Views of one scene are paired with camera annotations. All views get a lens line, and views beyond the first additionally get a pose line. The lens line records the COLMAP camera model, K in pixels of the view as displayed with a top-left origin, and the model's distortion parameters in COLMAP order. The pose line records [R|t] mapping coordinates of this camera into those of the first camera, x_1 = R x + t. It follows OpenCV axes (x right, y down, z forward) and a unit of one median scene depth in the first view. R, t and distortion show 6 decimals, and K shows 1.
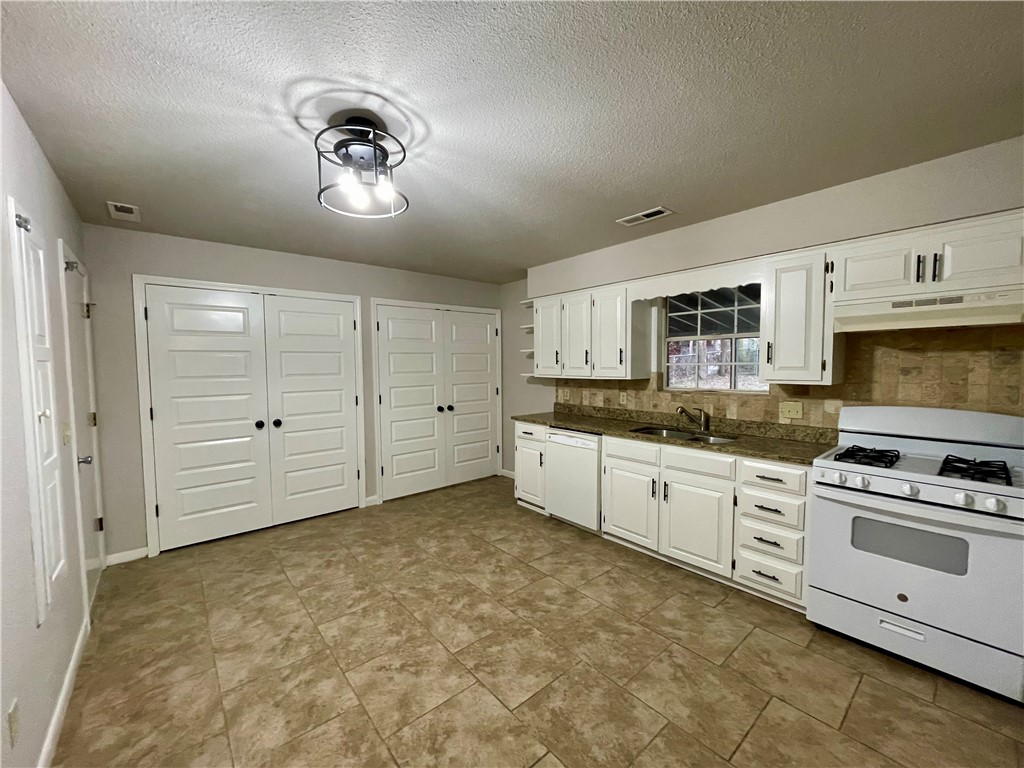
lens RADIAL K [[412.1, 0, 514.1], [0, 412.1, 386.2], [0, 0, 1]] dist [-0.002229, -0.000850]
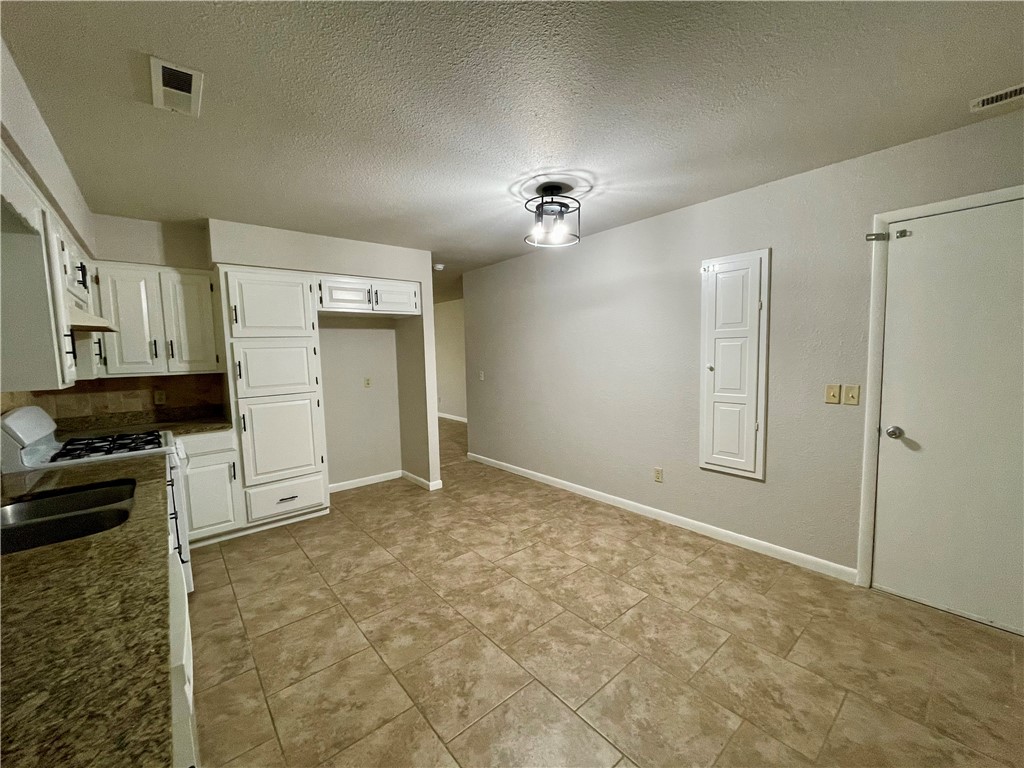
lens RADIAL K [[412.1, 0, 514.1], [0, 412.1, 386.2], [0, 0, 1]] dist [-0.002229, -0.000850]
pose [[-0.999461, 0.032480, 0.004669, -0.136443], [0.032814, 0.989452, 0.141099, -0.082955], [-0.000037, 0.141176, -0.989985, 1.678101]]
